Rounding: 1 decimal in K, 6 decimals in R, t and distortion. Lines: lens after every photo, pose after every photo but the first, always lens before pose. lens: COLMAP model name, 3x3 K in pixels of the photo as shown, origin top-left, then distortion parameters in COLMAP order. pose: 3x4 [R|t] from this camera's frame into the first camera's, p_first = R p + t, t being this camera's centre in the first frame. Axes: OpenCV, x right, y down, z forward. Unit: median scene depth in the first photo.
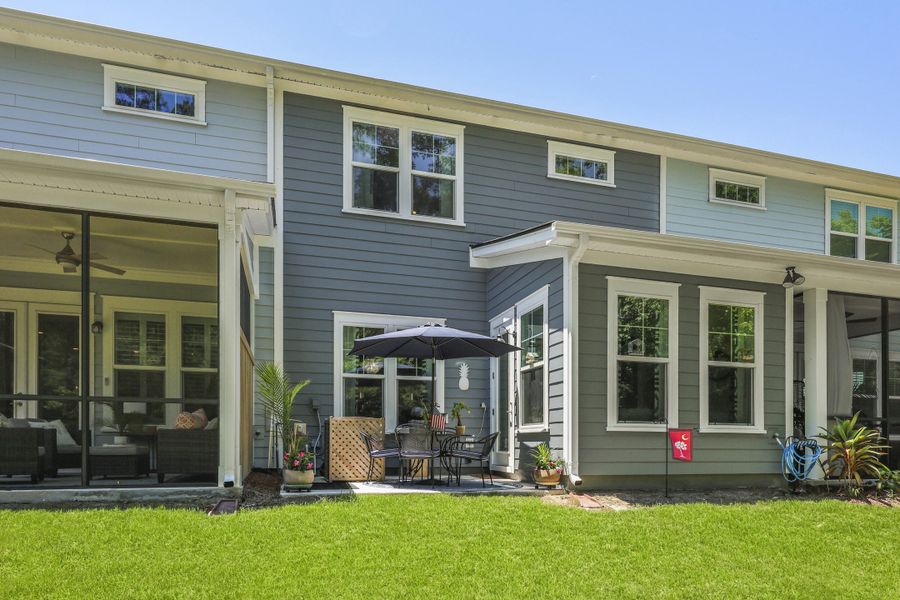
lens RADIAL K [[401.7, 0, 450.0], [0, 401.7, 300.0], [0, 0, 1]] dist [-0.002153, -0.000119]
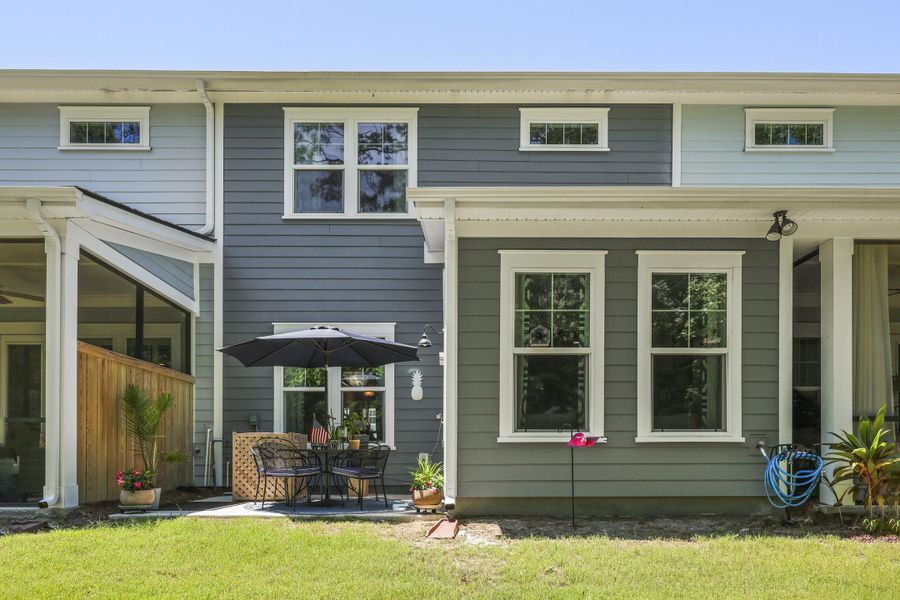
lens RADIAL K [[413.3, 0, 448.6], [0, 413.3, 320.6], [0, 0, 1]] dist [-0.000330, -0.000204]
pose [[0.977282, -0.076712, -0.197571, 0.320489], [0.080788, 0.996651, 0.012640, 0.044403], [0.195940, -0.028314, 0.980207, 0.121235]]
